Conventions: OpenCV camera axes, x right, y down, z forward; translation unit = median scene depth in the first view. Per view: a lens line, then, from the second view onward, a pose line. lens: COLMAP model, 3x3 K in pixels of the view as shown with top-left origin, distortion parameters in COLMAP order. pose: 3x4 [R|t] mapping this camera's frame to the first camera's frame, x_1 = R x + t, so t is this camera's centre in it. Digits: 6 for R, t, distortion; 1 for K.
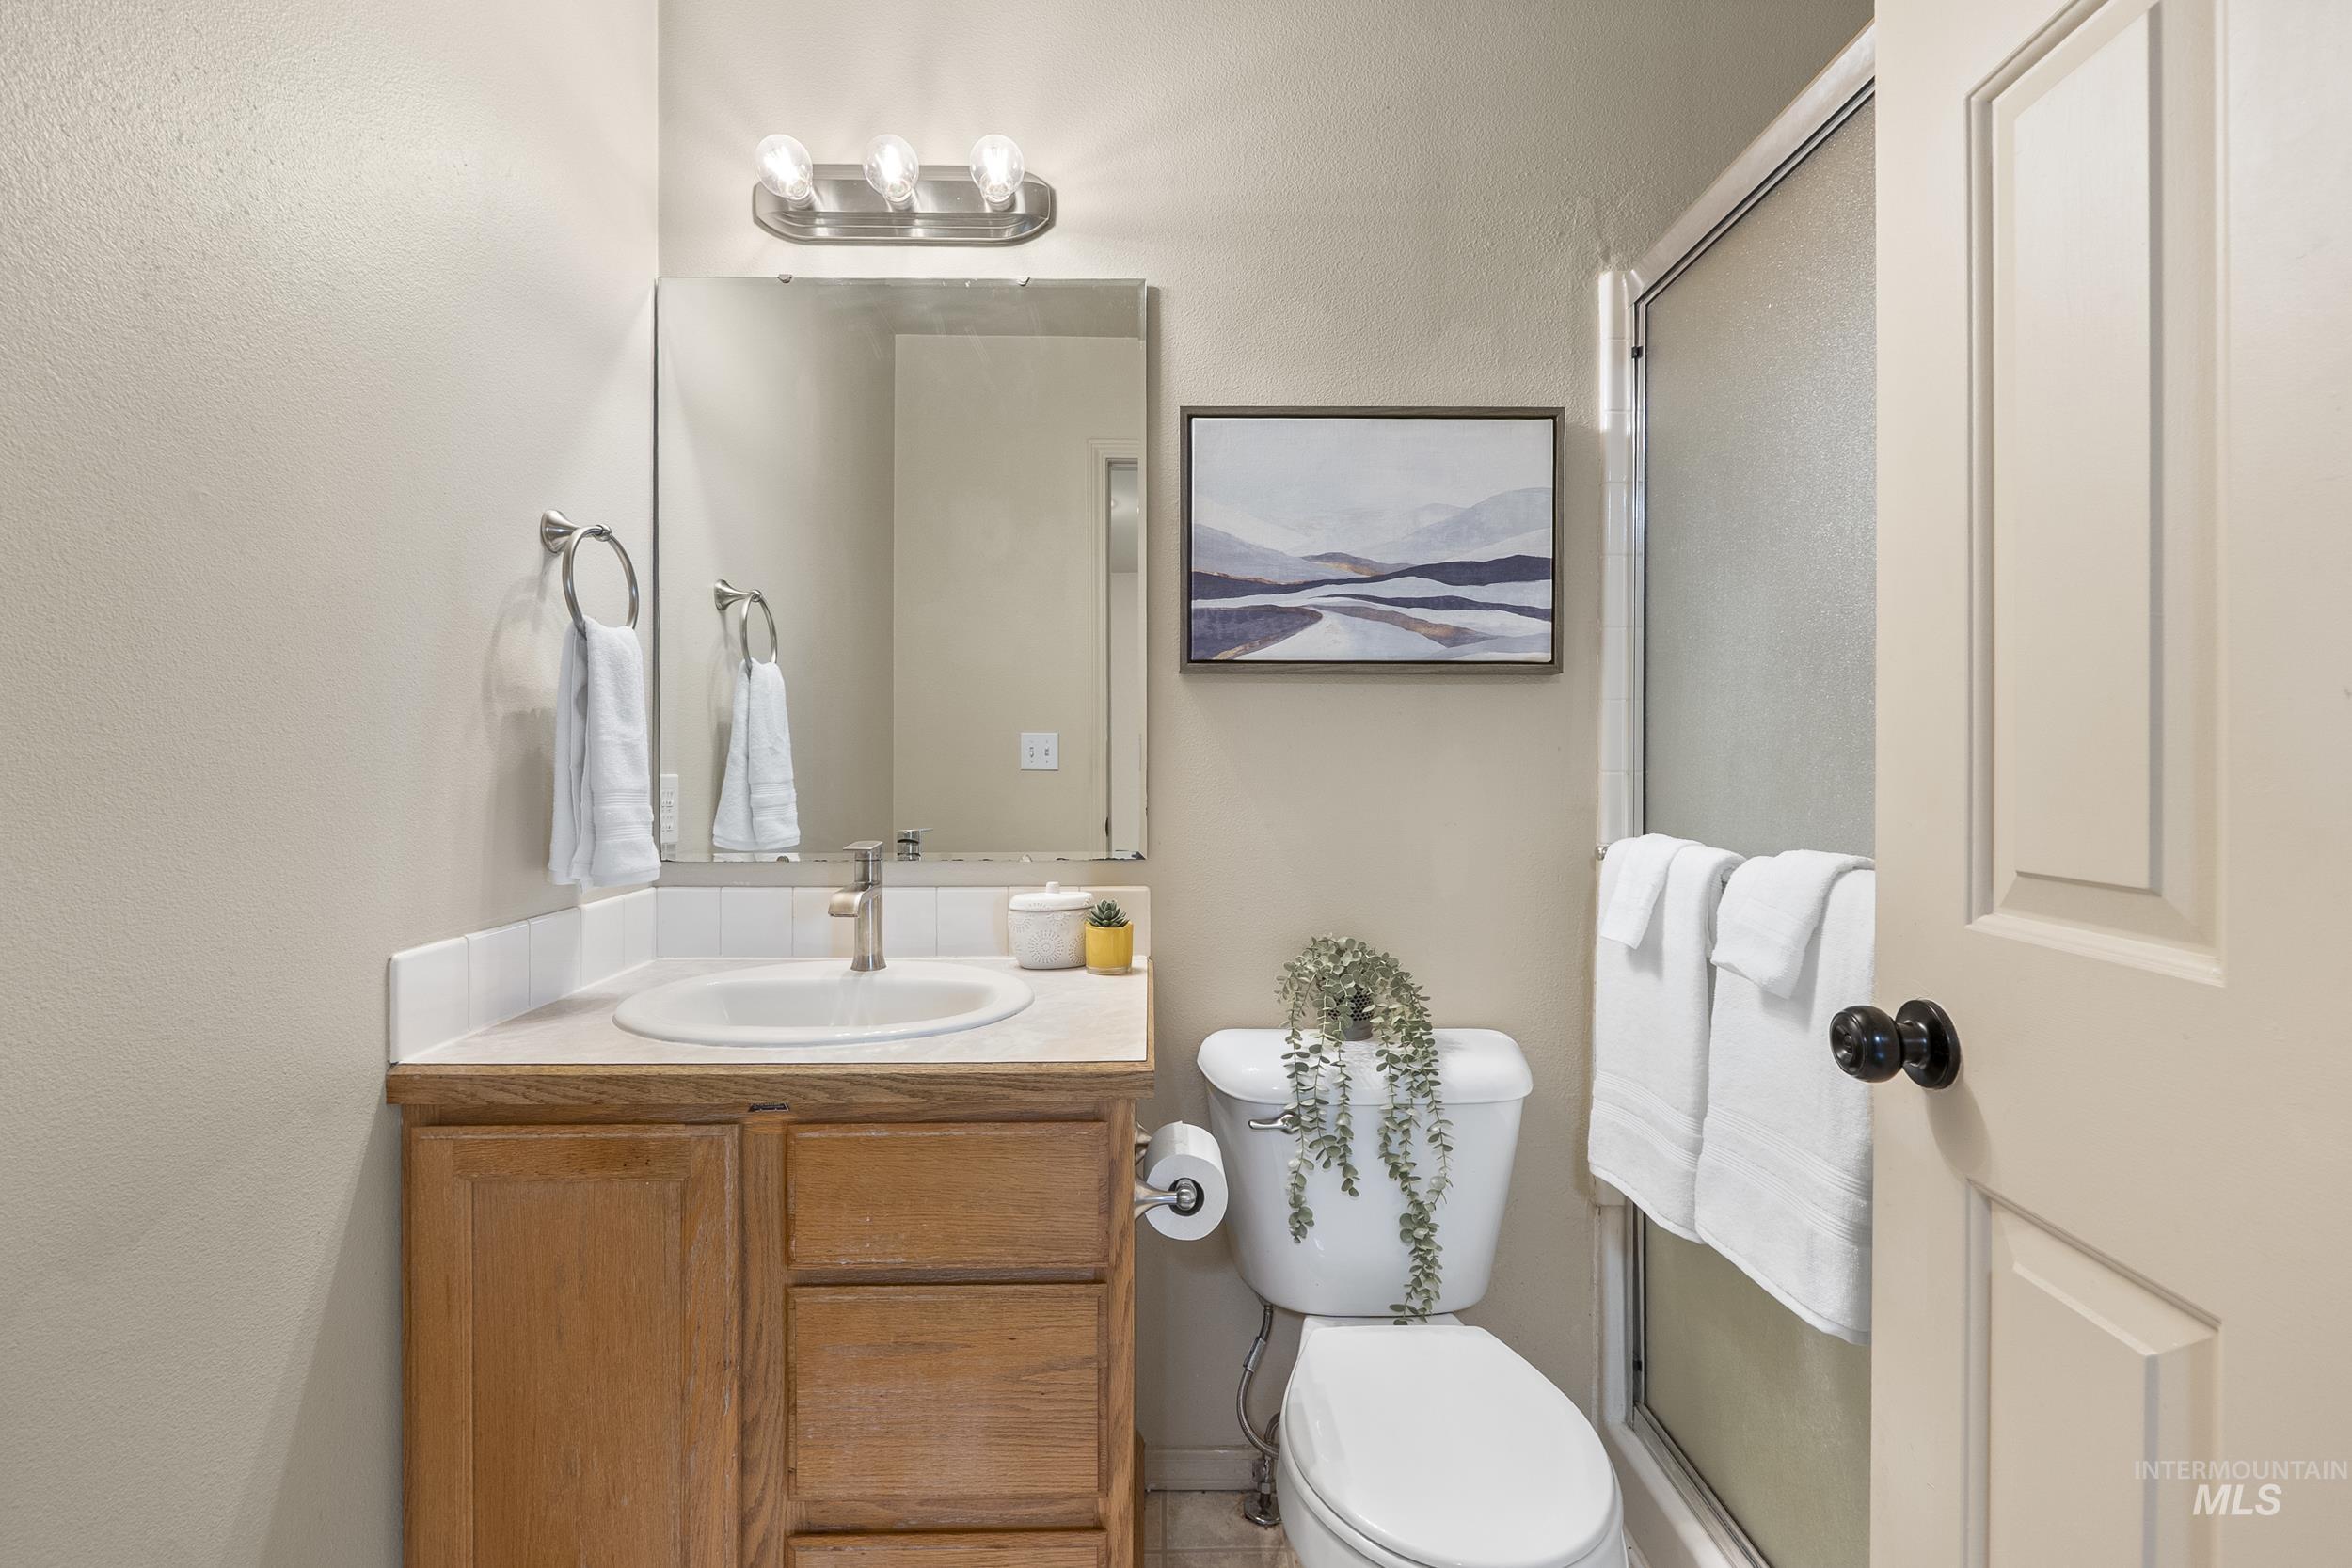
lens RADIAL K [[1005.8, 0, 1177.8], [0, 1005.8, 770.1], [0, 0, 1]] dist [-0.003719, -0.000078]
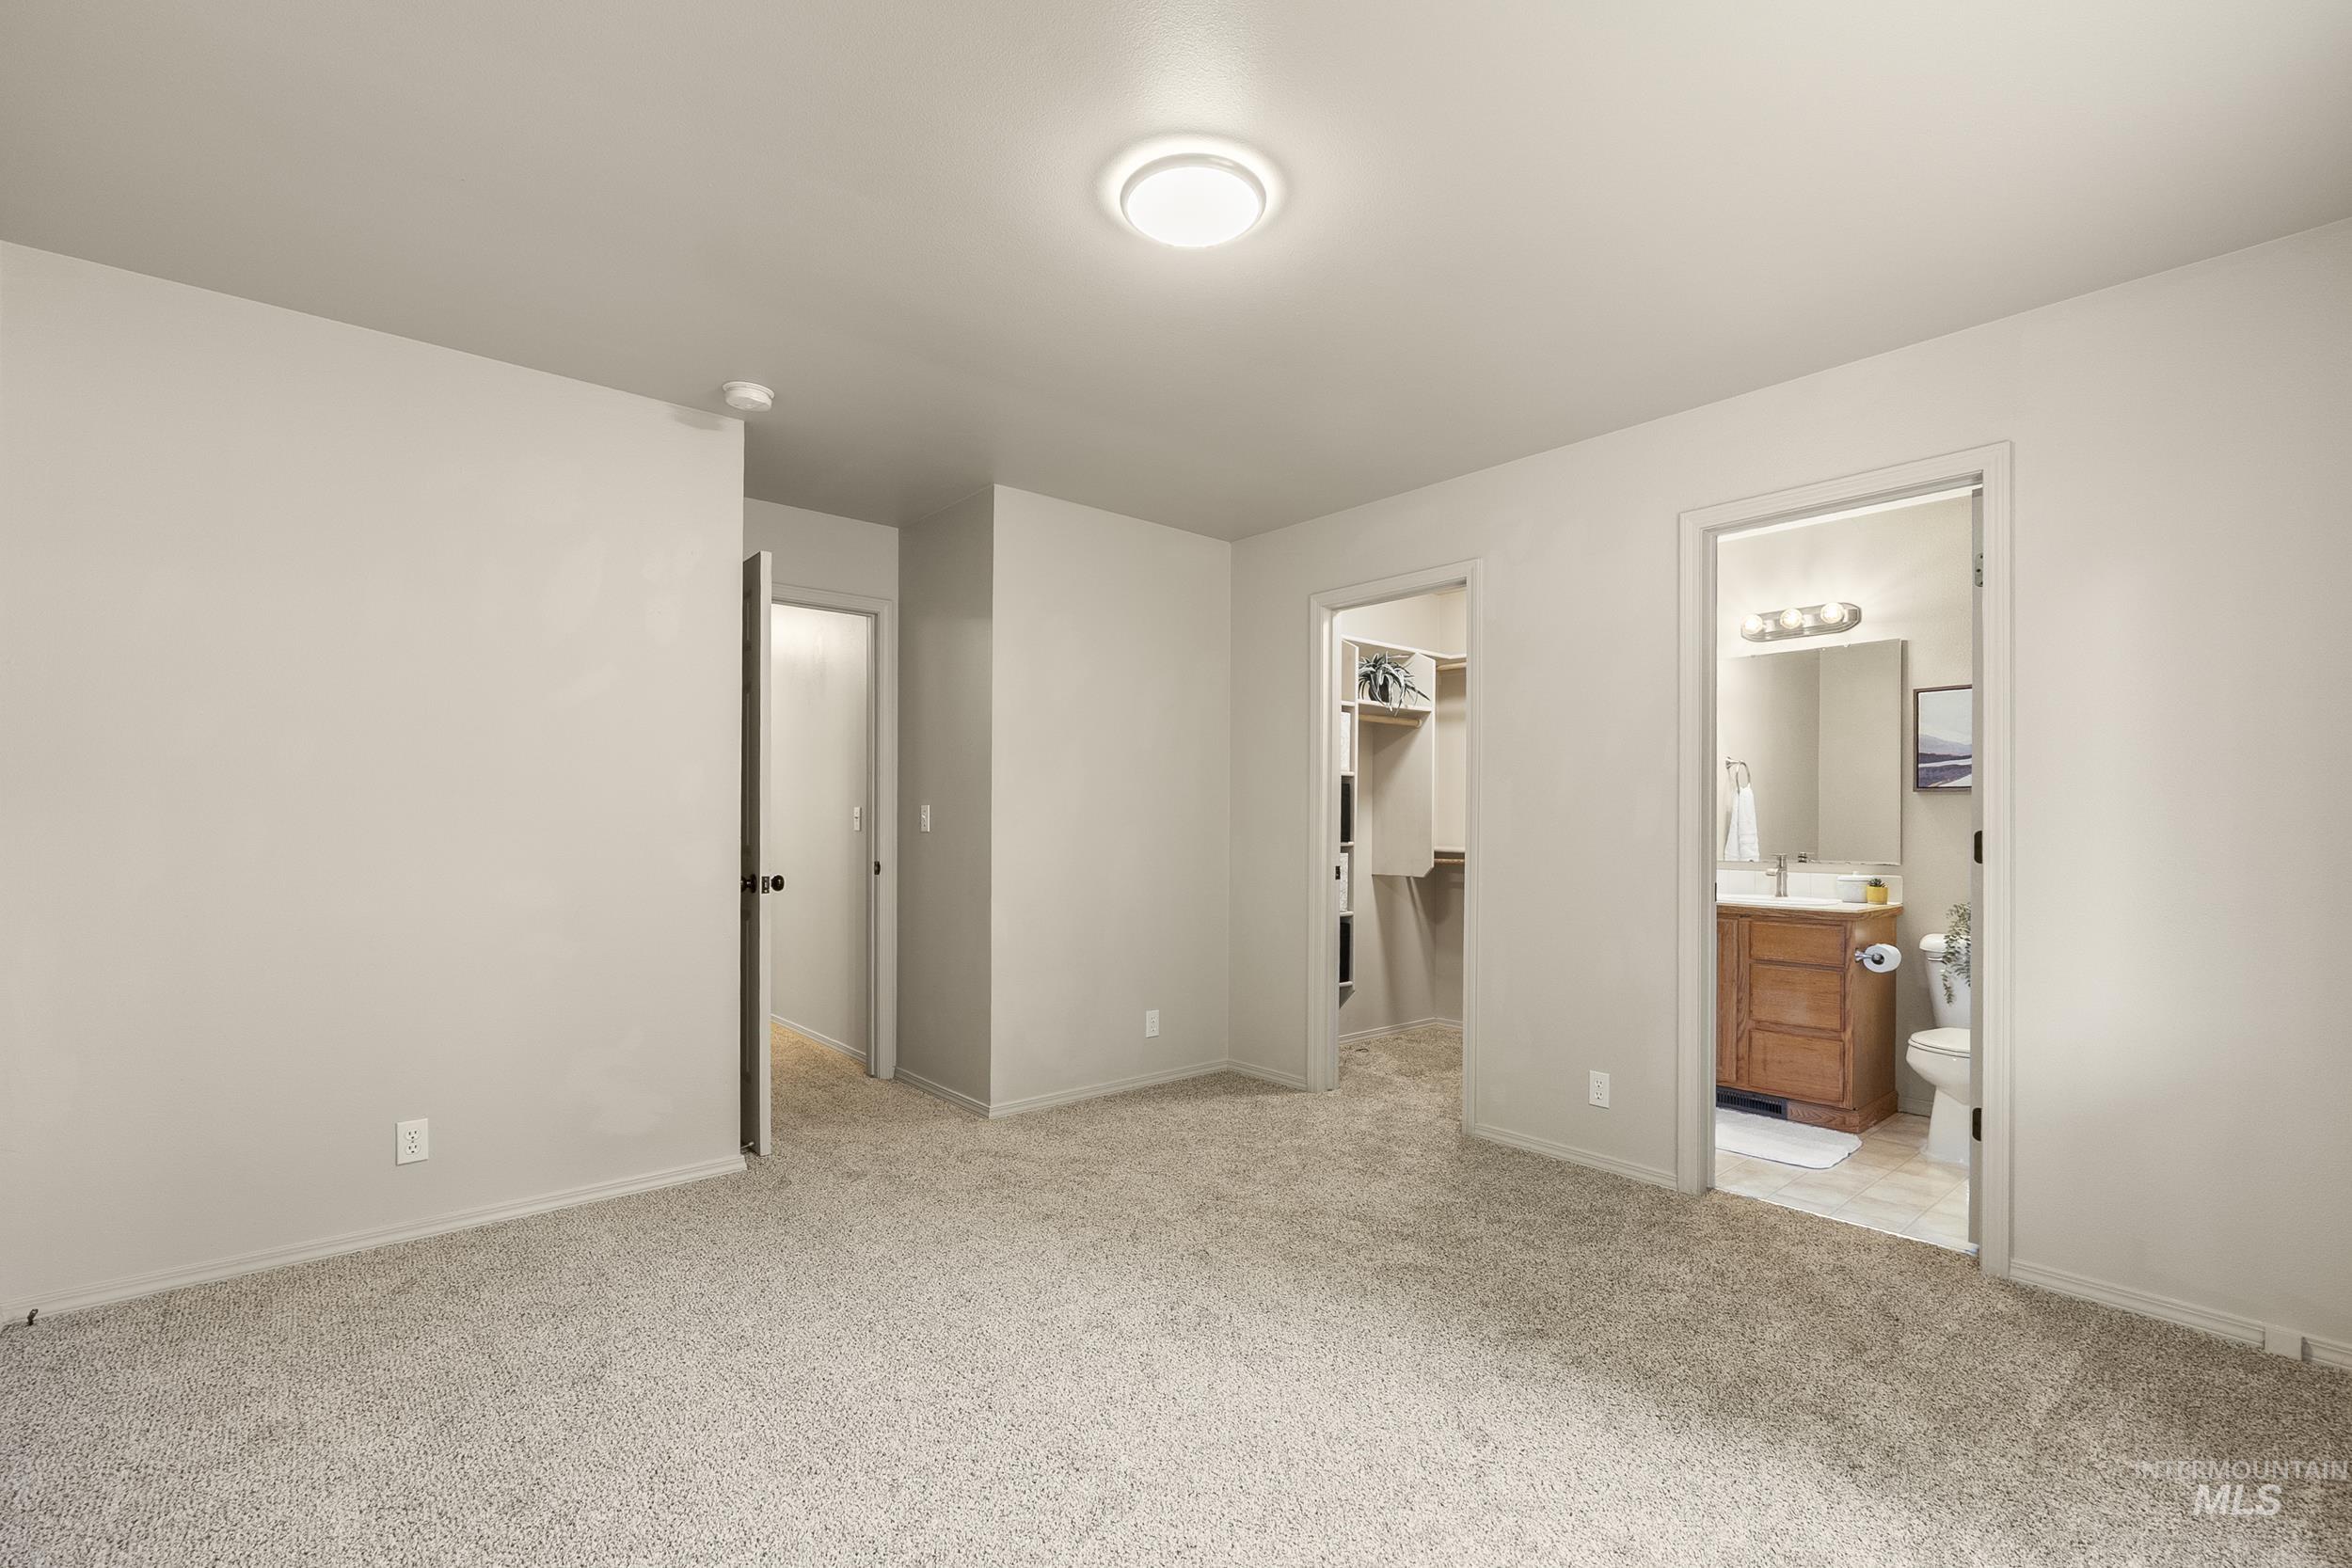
lens RADIAL K [[1005.8, 0, 1222.0], [0, 1005.8, 821.8], [0, 0, 1]] dist [-0.003719, -0.000078]
pose [[0.645826, -0.000512, -0.763484, 0.825269], [-0.008838, 0.999928, -0.008147, 0.016044], [0.763433, 0.012009, 0.645775, -2.017885]]
